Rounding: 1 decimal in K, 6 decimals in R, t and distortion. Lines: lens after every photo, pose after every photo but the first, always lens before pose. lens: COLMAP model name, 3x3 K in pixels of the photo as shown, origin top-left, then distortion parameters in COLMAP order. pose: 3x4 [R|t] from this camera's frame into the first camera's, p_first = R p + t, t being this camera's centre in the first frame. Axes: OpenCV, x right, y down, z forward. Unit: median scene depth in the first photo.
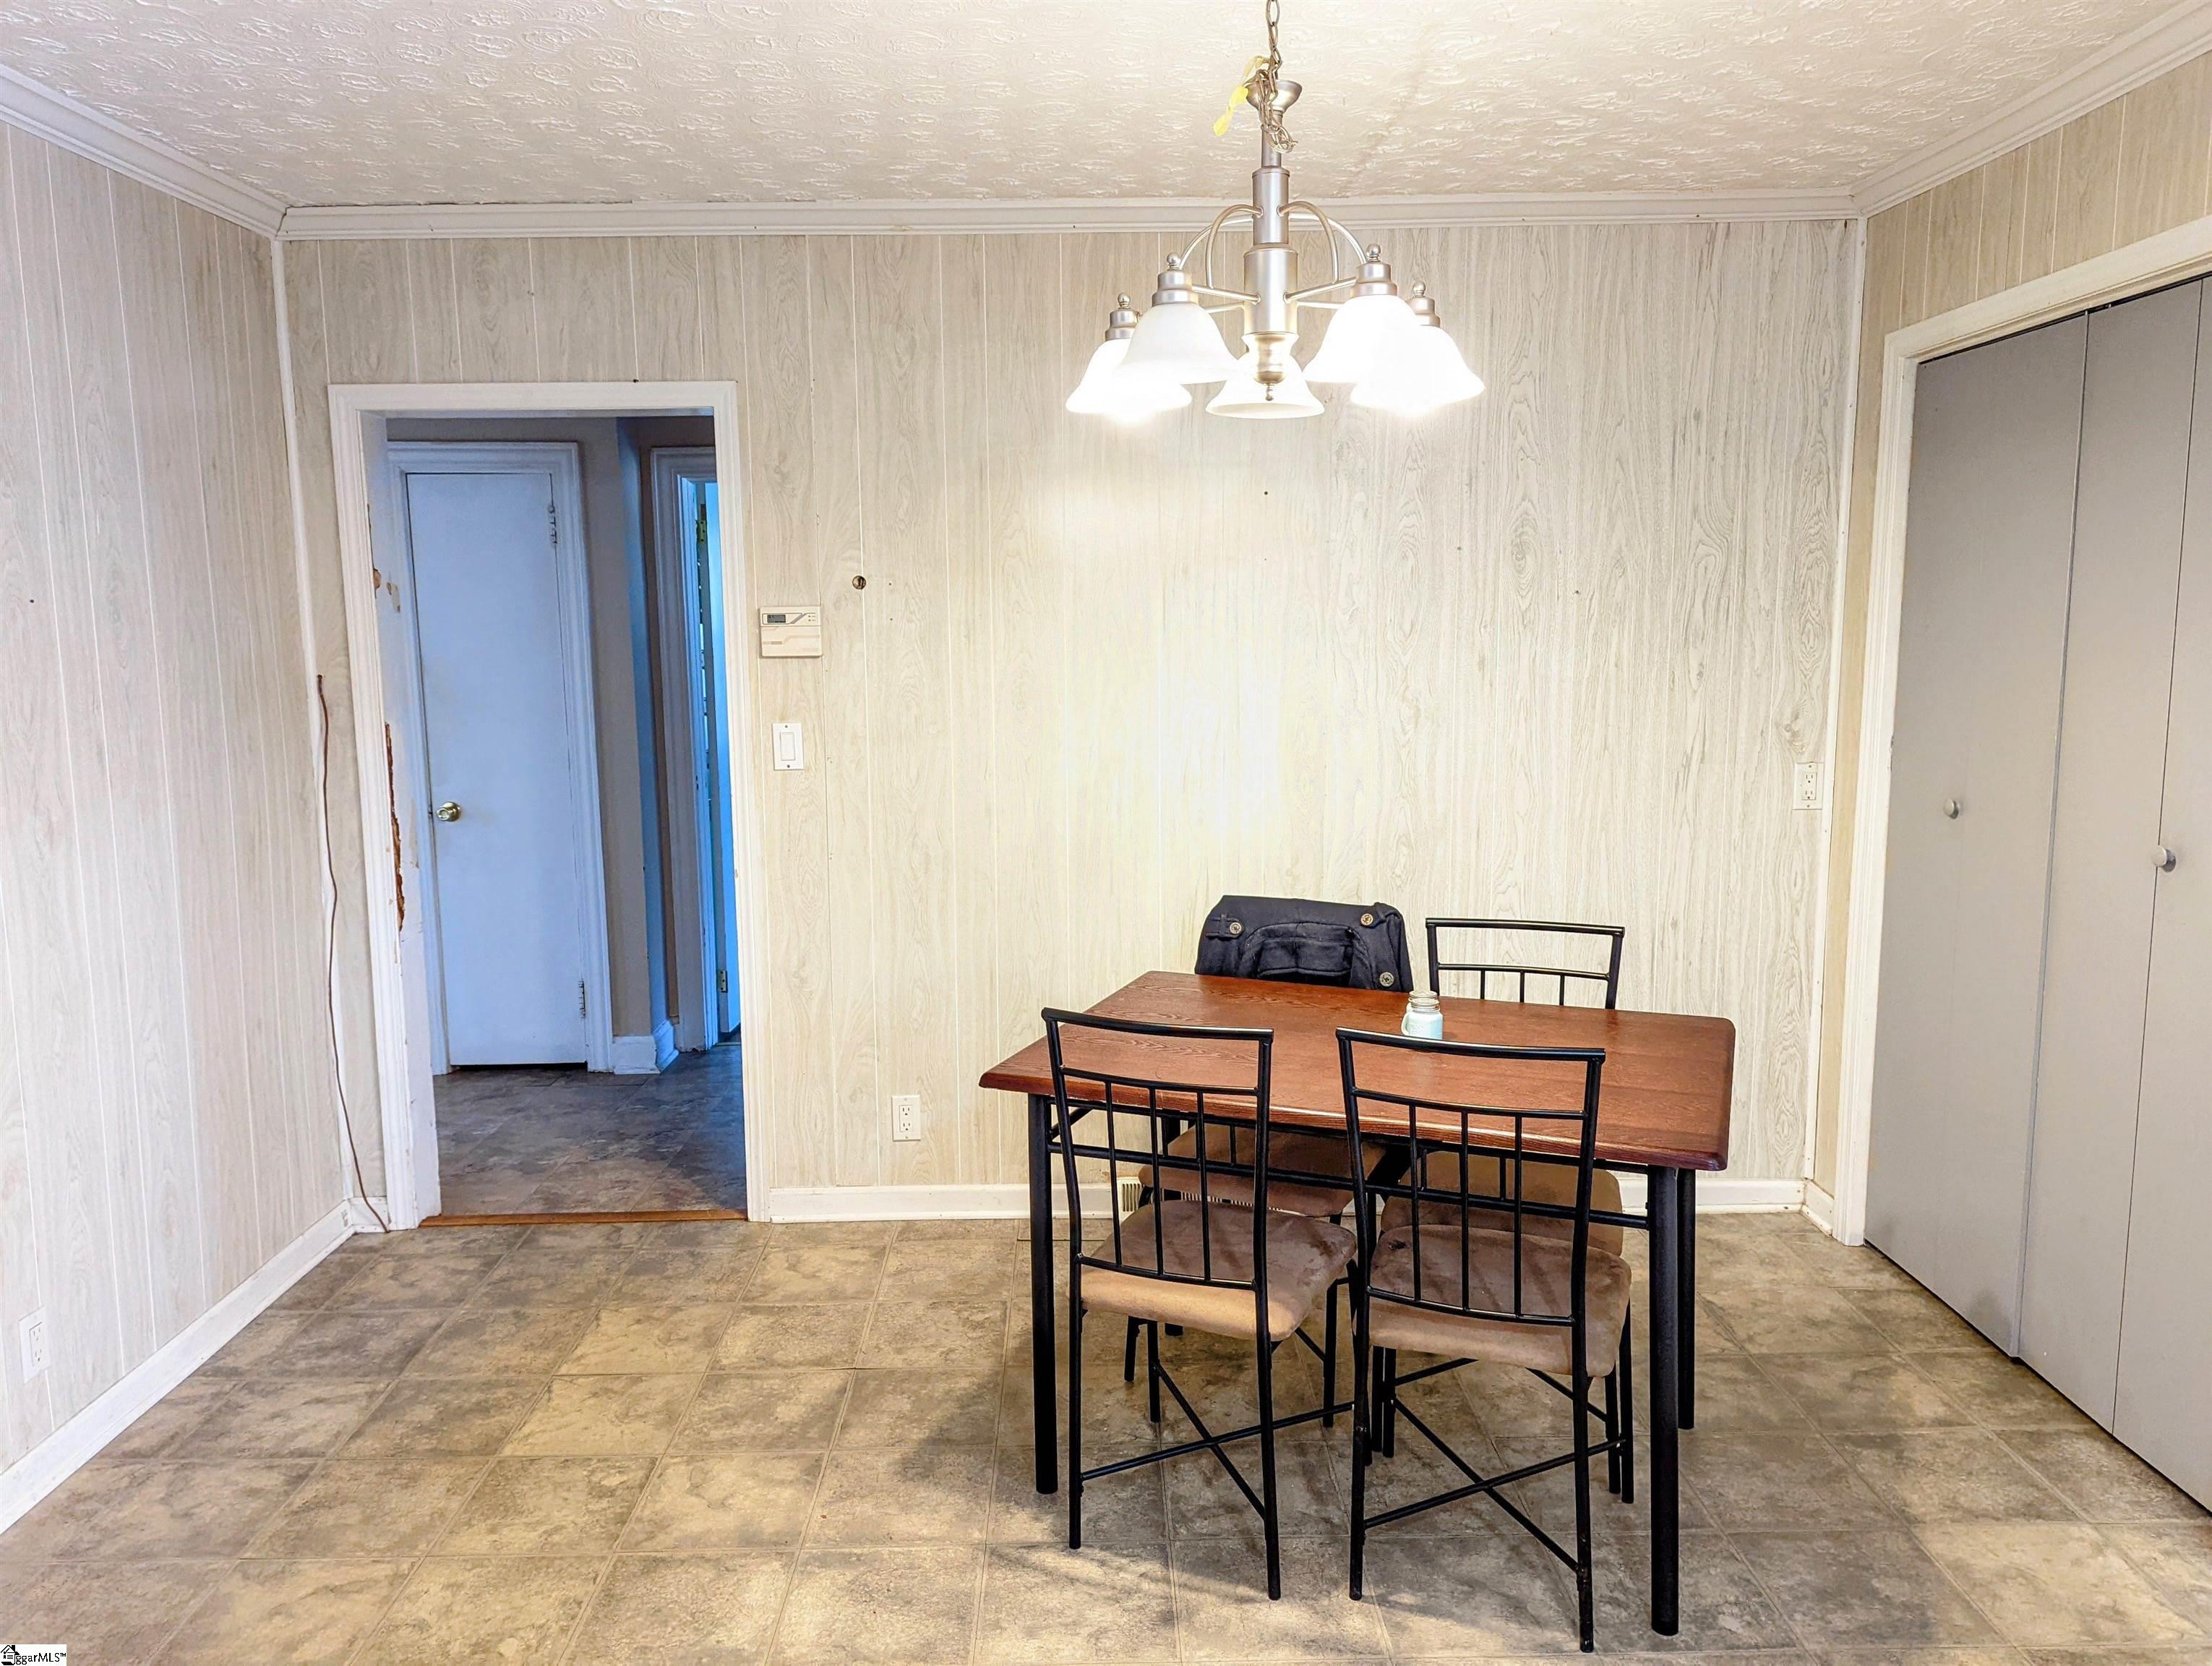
lens RADIAL K [[1549.6, 0, 1126.2], [0, 1549.6, 822.6], [0, 0, 1]] dist [0.066382, -0.066793]
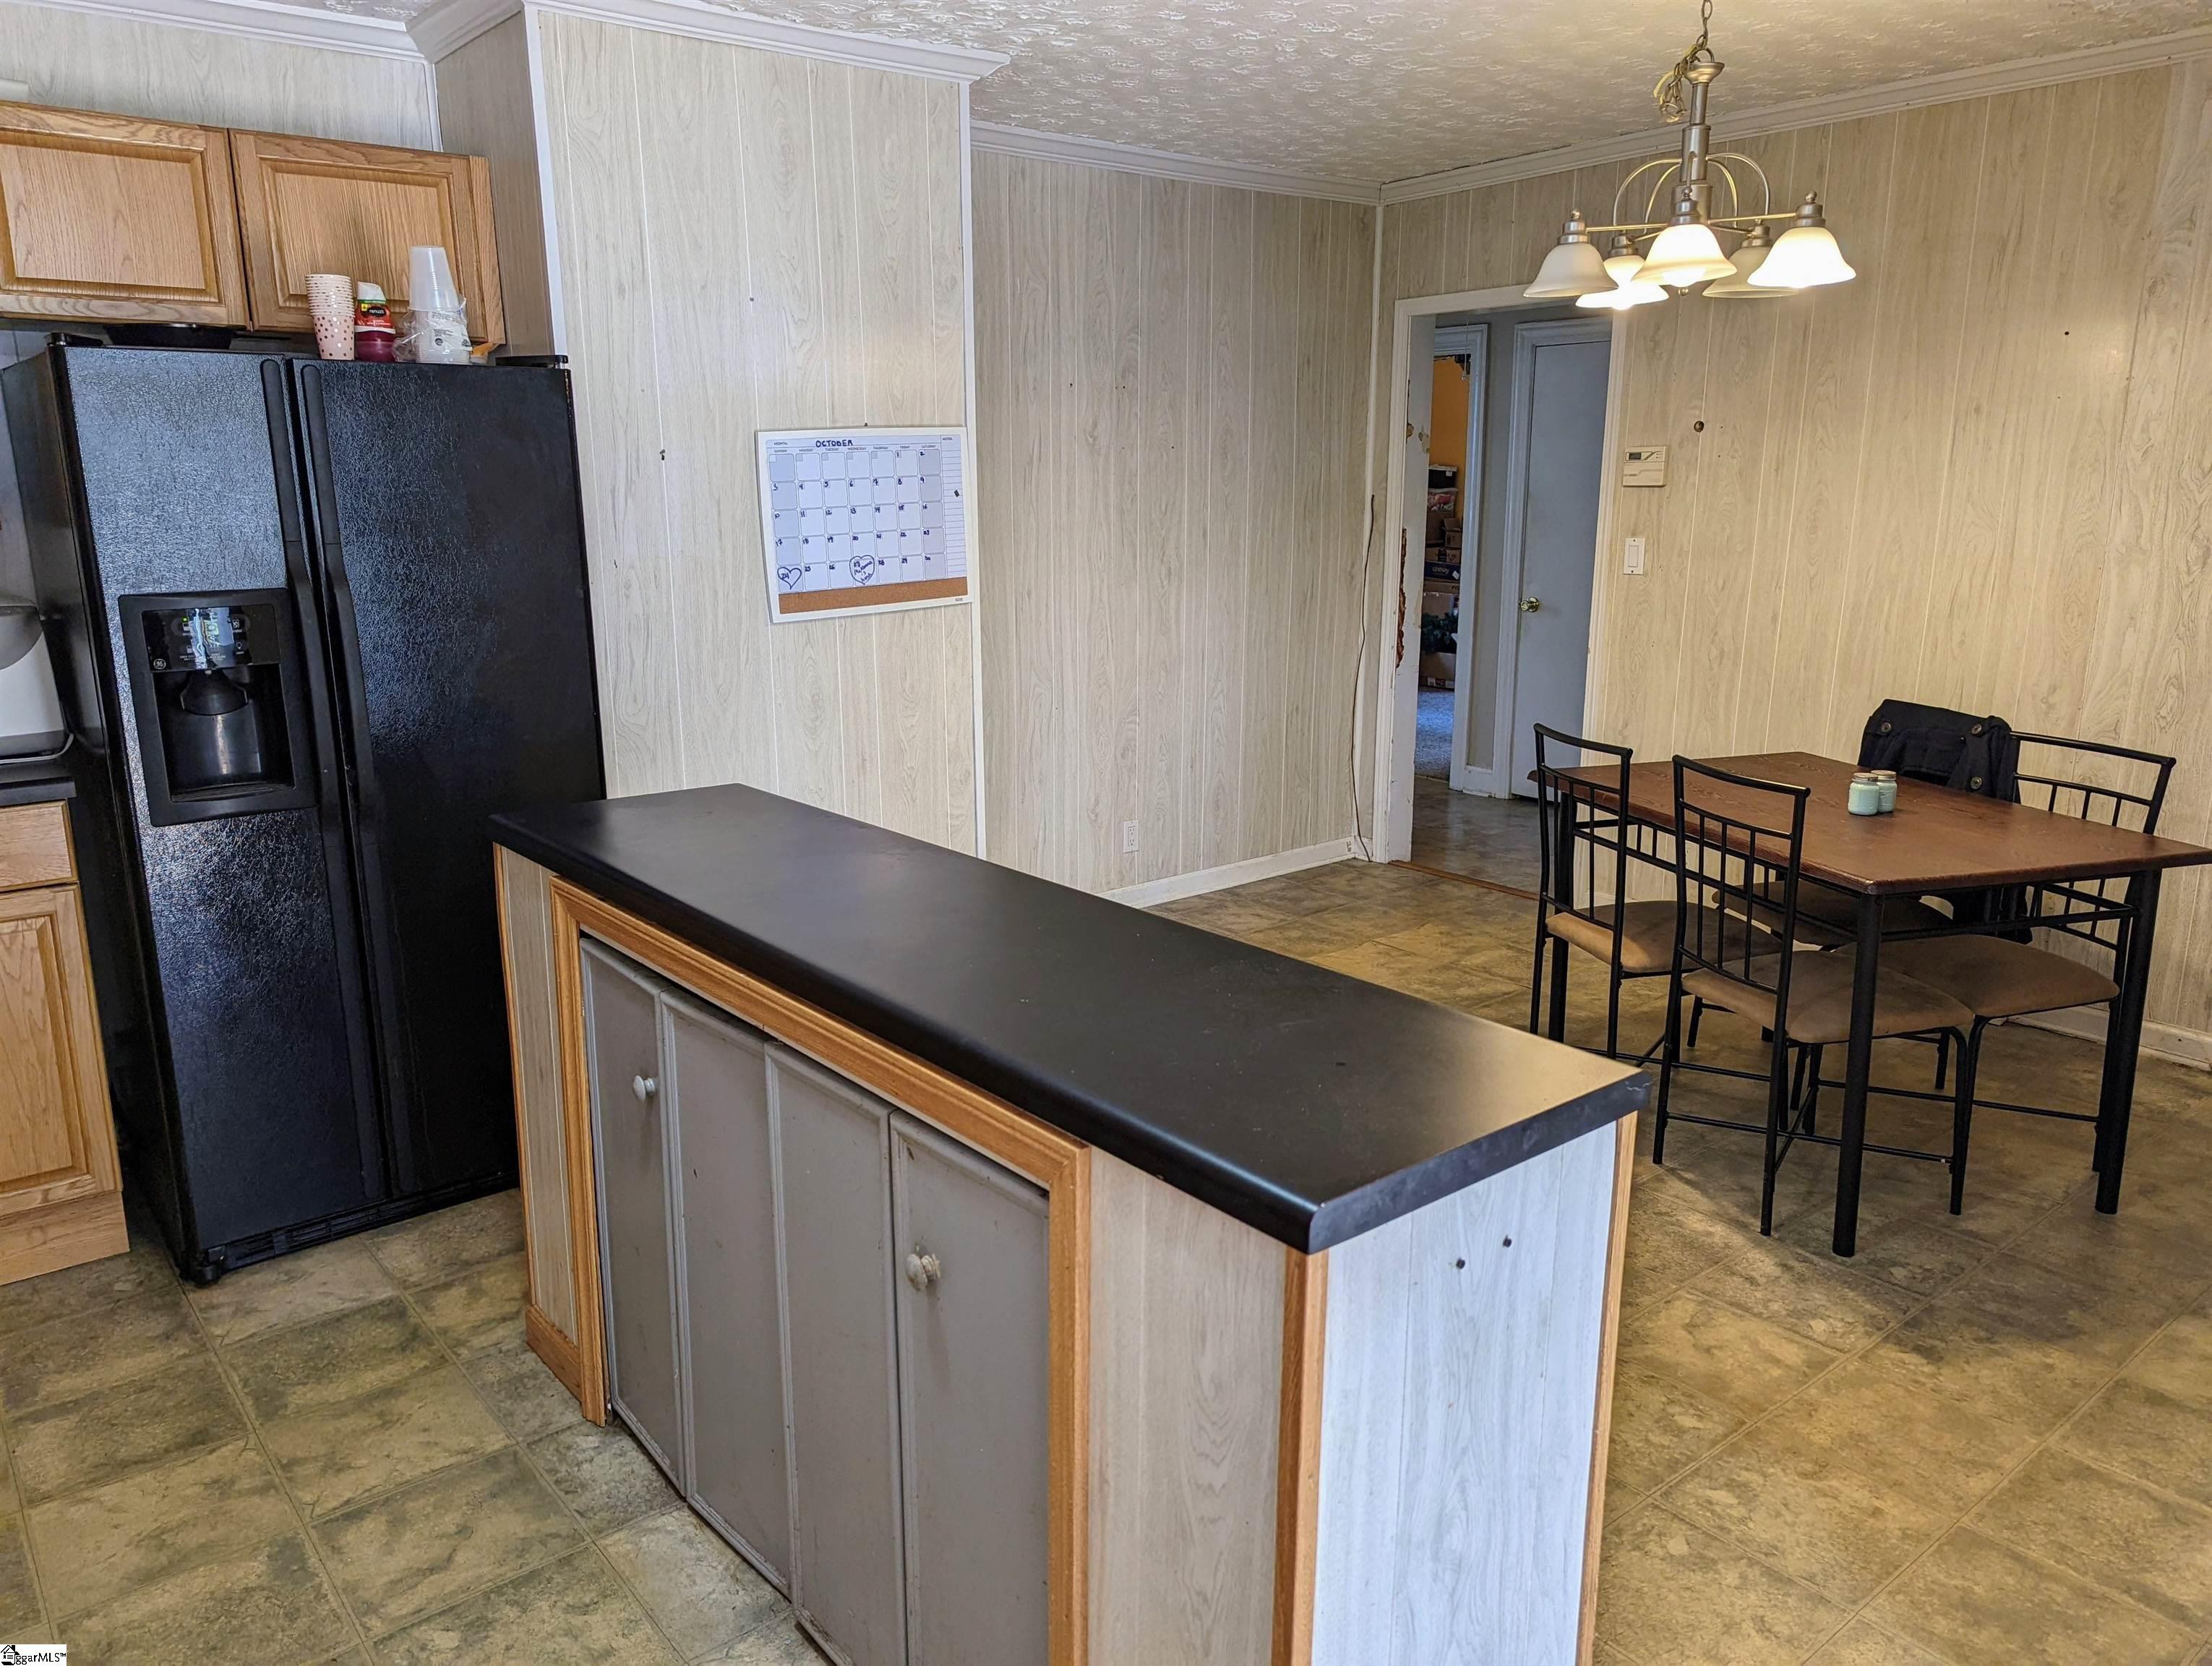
lens RADIAL K [[1549.6, 0, 1126.2], [0, 1549.6, 822.6], [0, 0, 1]] dist [0.066382, -0.066793]
pose [[0.629085, 0.181150, -0.755934, 0.571906], [-0.105493, 0.983366, 0.147860, 0.023155], [0.770145, -0.013270, 0.637731, -0.175412]]
